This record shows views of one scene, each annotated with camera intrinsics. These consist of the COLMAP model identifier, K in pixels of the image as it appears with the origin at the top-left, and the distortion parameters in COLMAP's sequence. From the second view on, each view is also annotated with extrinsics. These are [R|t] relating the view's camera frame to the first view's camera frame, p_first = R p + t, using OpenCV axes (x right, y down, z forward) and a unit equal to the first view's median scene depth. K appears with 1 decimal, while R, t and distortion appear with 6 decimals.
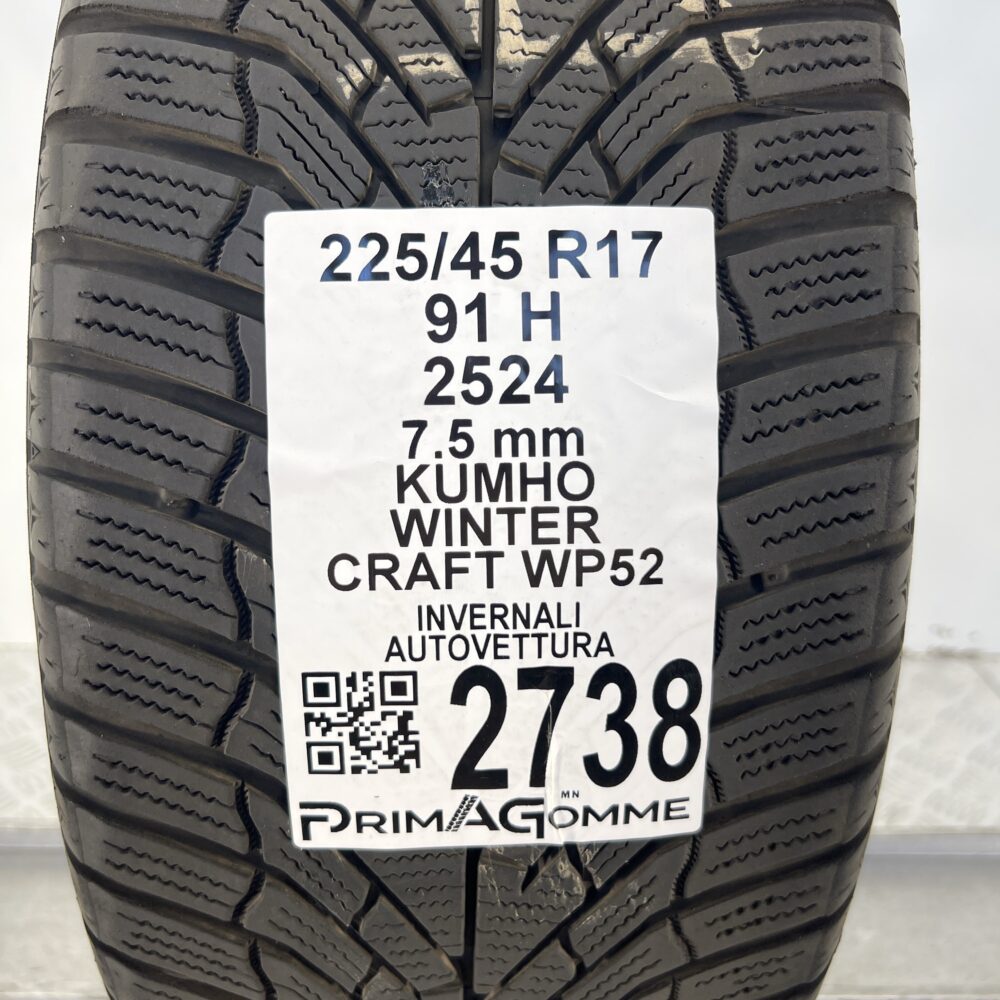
lens RADIAL K [[1026.8, 0, 500.0], [0, 1026.8, 500.0], [0, 0, 1]] dist [0.126664, -0.338279]
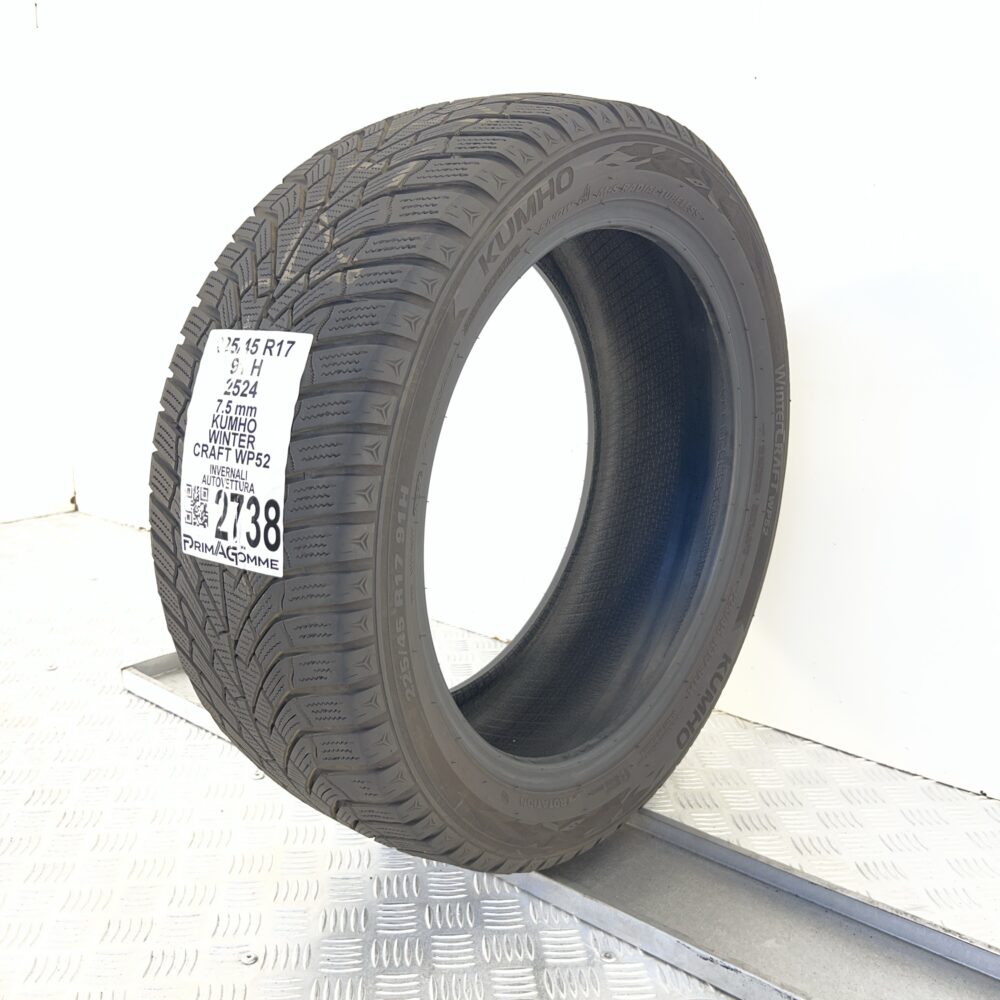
lens RADIAL K [[1026.8, 0, 500.0], [0, 1026.8, 500.0], [0, 0, 1]] dist [0.126664, -0.338279]
pose [[0.756846, 0.137623, -0.638939, 2.325570], [-0.234234, 0.969758, -0.068579, 0.204040], [0.610178, 0.201565, 0.766194, -0.664076]]
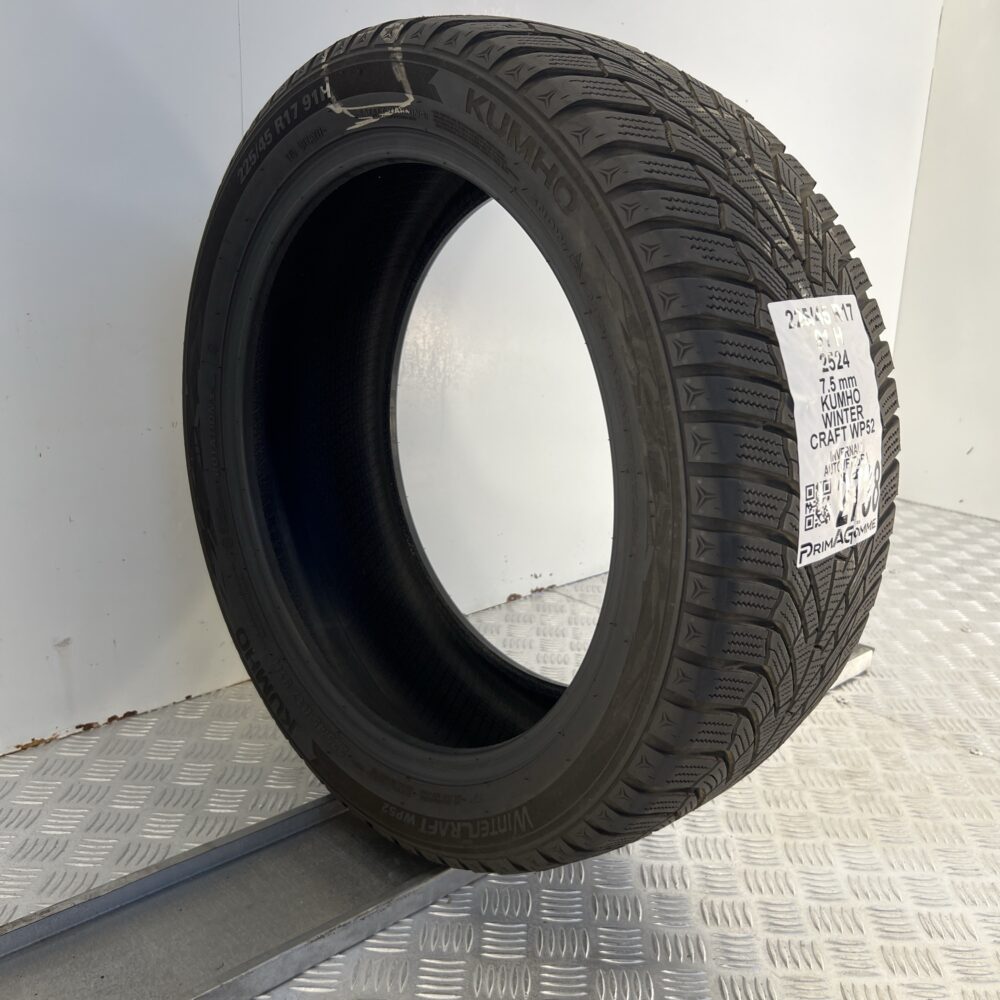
lens RADIAL K [[1026.8, 0, 500.0], [0, 1026.8, 500.0], [0, 0, 1]] dist [0.126664, -0.338279]
pose [[0.738206, -0.168425, 0.653211, -2.345061], [0.222125, 0.975018, 0.000372, 0.037168], [-0.636955, 0.144819, 0.757176, -0.392292]]
